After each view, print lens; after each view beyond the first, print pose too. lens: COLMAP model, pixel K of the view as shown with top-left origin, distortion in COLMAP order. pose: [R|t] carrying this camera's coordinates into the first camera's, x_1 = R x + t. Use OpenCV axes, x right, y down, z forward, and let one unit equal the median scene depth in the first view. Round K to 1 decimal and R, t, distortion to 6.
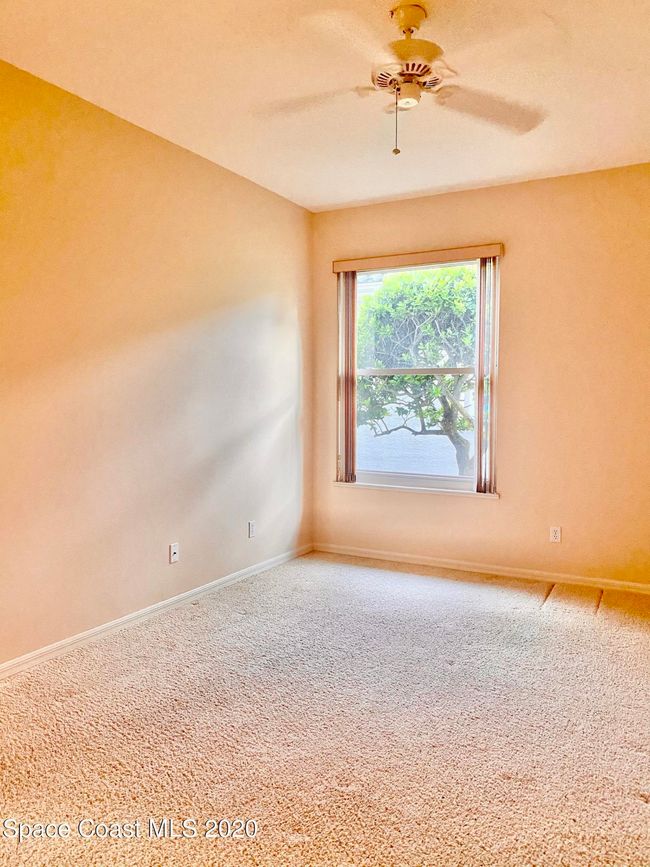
lens RADIAL K [[668.9, 0, 335.0], [0, 668.9, 433.6], [0, 0, 1]] dist [0.036731, -0.031157]
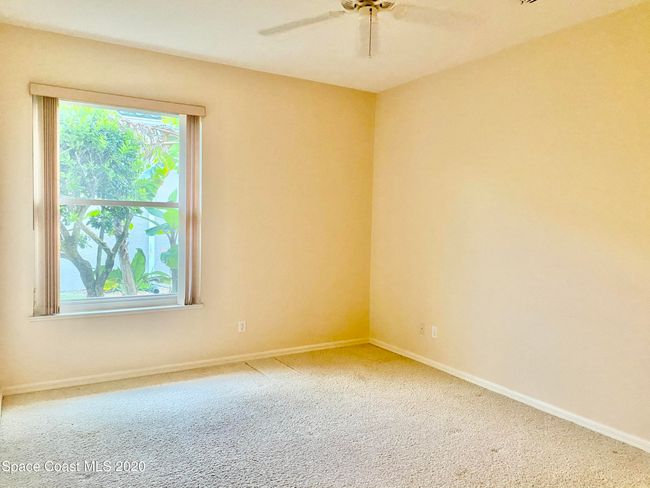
lens RADIAL K [[501.5, 0, 320.9], [0, 501.5, 240.2], [0, 0, 1]] dist [0.036731, -0.031157]
pose [[0.499461, -0.035070, 0.865626, -0.460654], [0.026280, 0.999334, 0.025323, -0.047970], [-0.865938, 0.010101, 0.500050, 0.324147]]
